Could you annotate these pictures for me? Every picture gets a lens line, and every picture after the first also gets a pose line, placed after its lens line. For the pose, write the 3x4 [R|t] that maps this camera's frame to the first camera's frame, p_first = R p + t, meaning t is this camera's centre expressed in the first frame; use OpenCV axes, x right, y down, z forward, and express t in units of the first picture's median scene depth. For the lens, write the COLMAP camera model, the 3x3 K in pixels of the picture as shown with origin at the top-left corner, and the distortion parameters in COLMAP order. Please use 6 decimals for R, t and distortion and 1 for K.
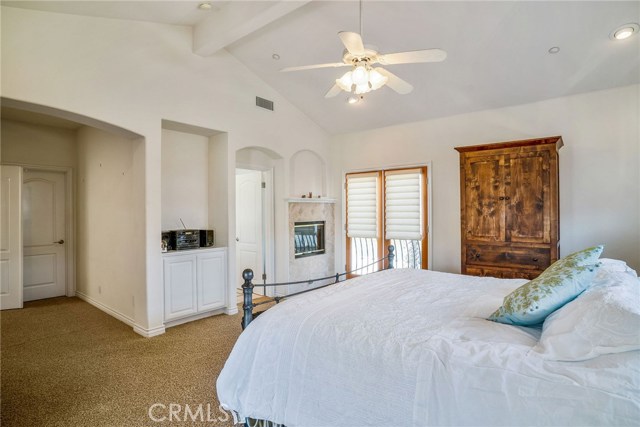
lens RADIAL K [[340.0, 0, 320.3], [0, 340.0, 214.1], [0, 0, 1]] dist [-0.064651, 0.029400]
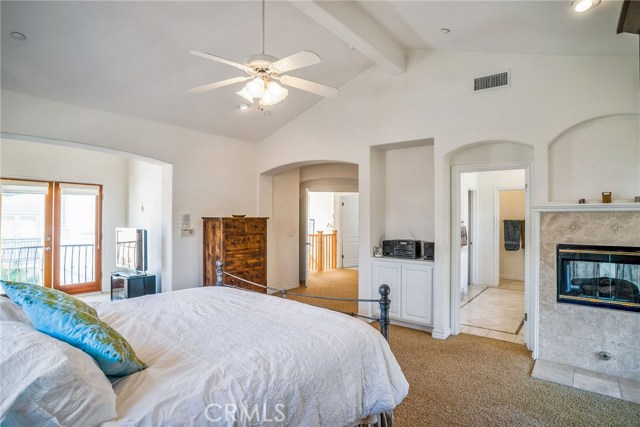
lens RADIAL K [[340.0, 0, 319.8], [0, 340.0, 214.4], [0, 0, 1]] dist [-0.064651, 0.029400]
pose [[-0.011654, -0.004283, -0.999923, 0.566565], [-0.016351, 0.999858, -0.004092, -0.021129], [0.999798, 0.016302, -0.011723, 0.614154]]
